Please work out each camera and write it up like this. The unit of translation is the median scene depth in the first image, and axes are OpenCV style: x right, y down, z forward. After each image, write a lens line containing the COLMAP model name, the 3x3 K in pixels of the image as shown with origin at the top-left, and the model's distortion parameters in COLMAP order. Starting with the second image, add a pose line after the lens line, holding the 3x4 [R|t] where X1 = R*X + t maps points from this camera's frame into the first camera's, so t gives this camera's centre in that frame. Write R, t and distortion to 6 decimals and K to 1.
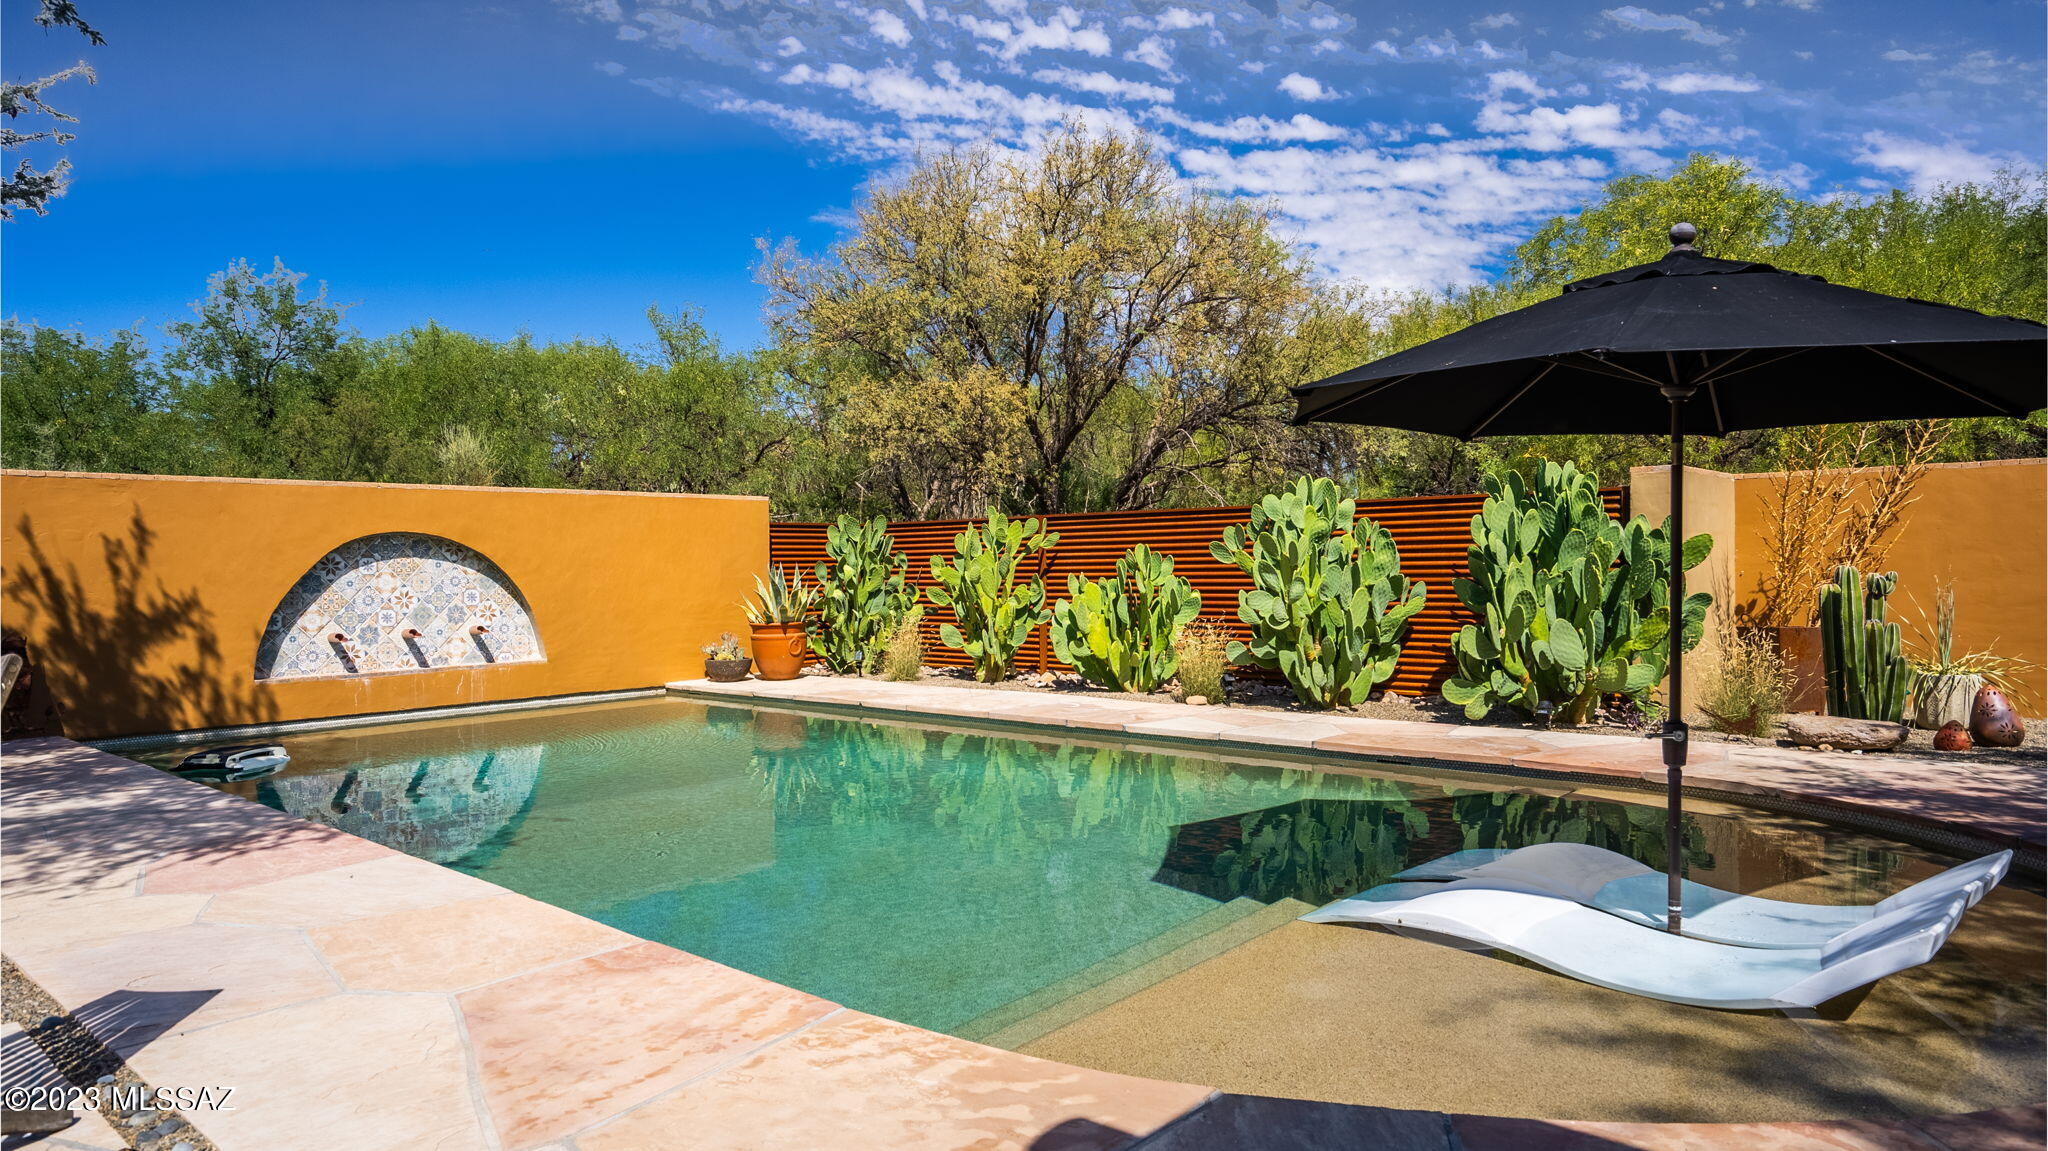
lens RADIAL K [[1287.3, 0, 1024.0], [0, 1287.3, 575.5], [0, 0, 1]] dist [-0.002455, 0.002100]
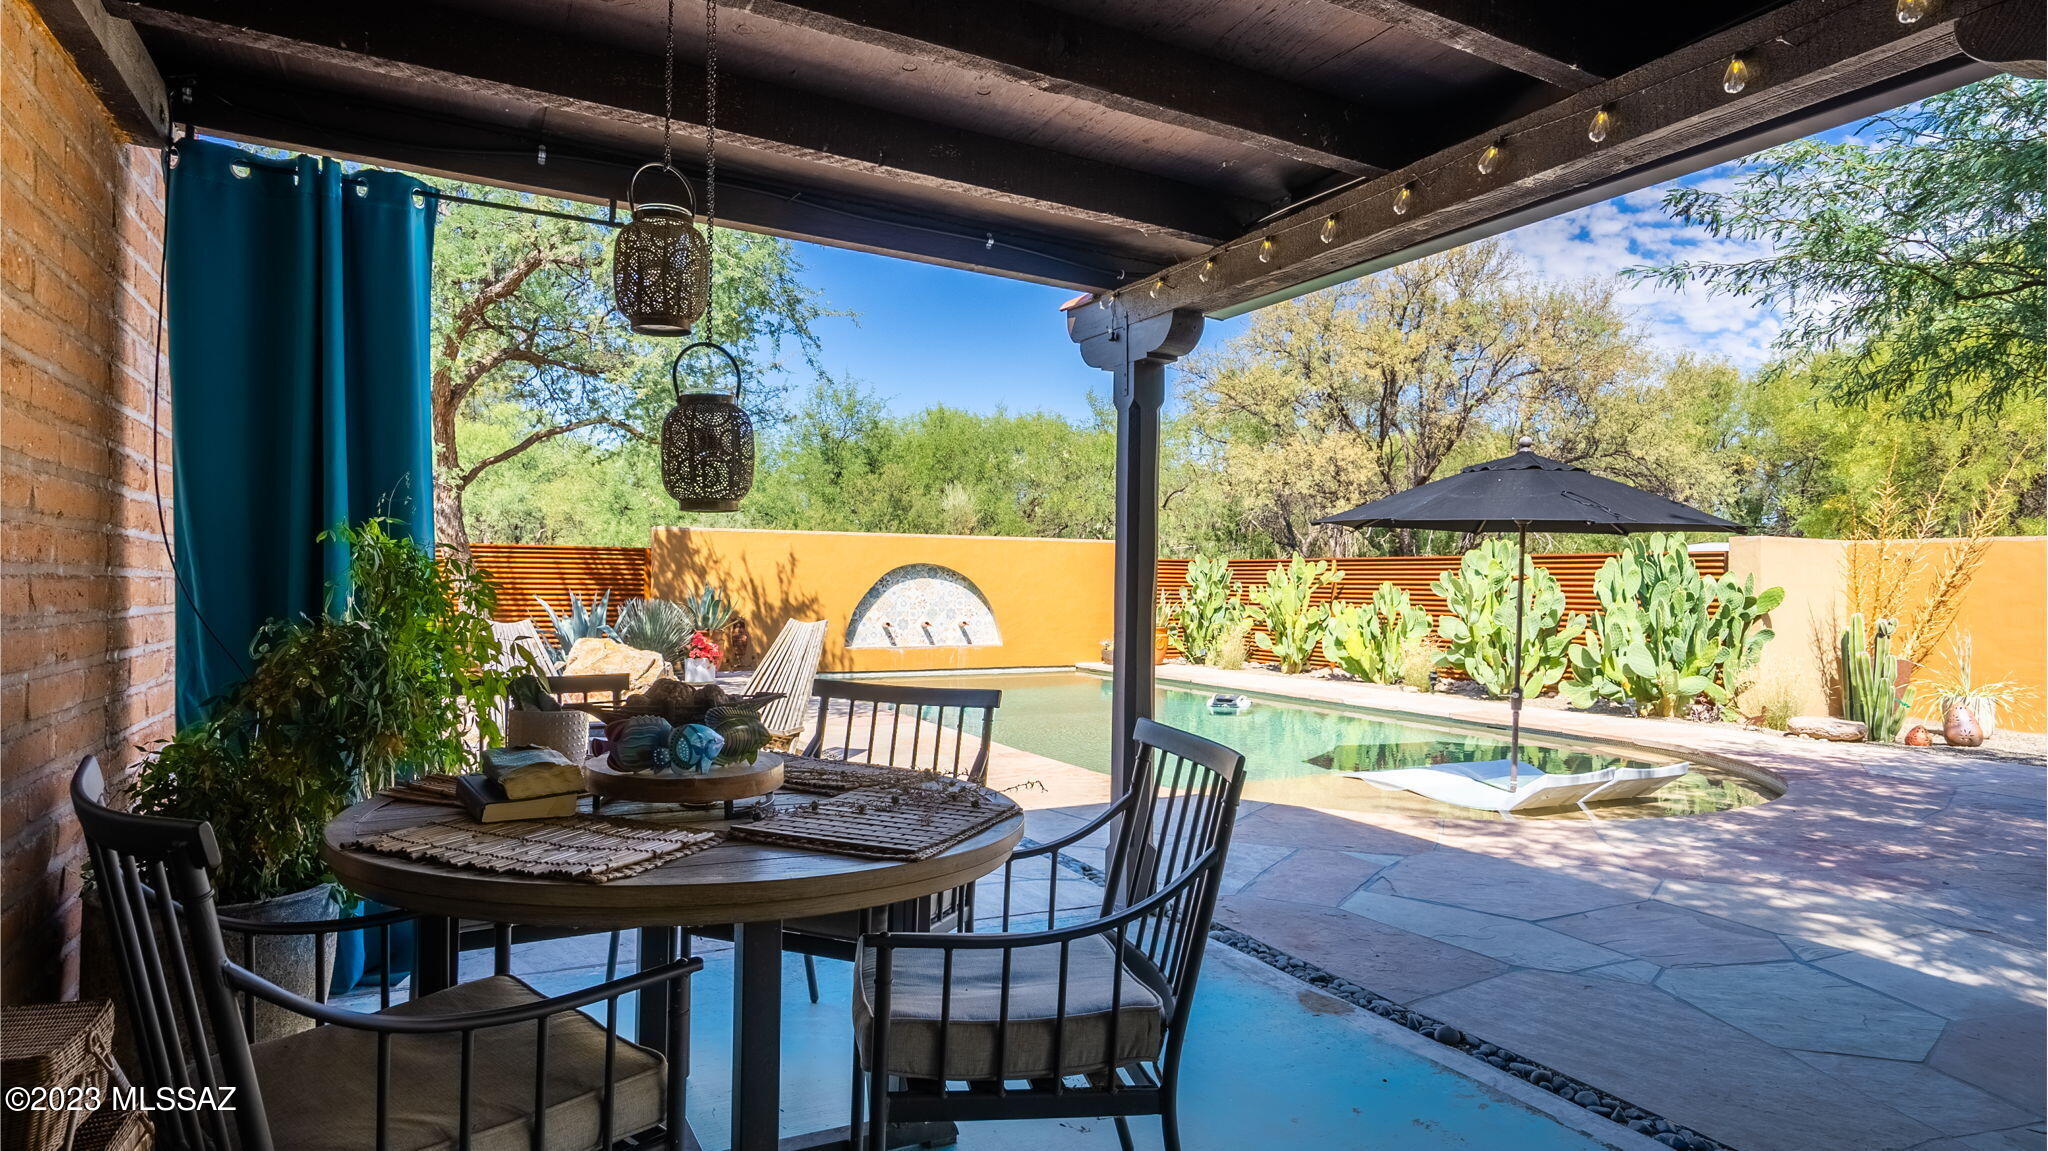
lens RADIAL K [[1079.9, 0, 1024.0], [0, 1079.9, 575.5], [0, 0, 1]] dist [0.001017, 0.000380]
pose [[0.940165, 0.023537, -0.339906, 0.103968], [-0.028831, 0.999529, -0.010534, -0.005886], [0.339498, 0.019703, 0.940400, -0.243231]]
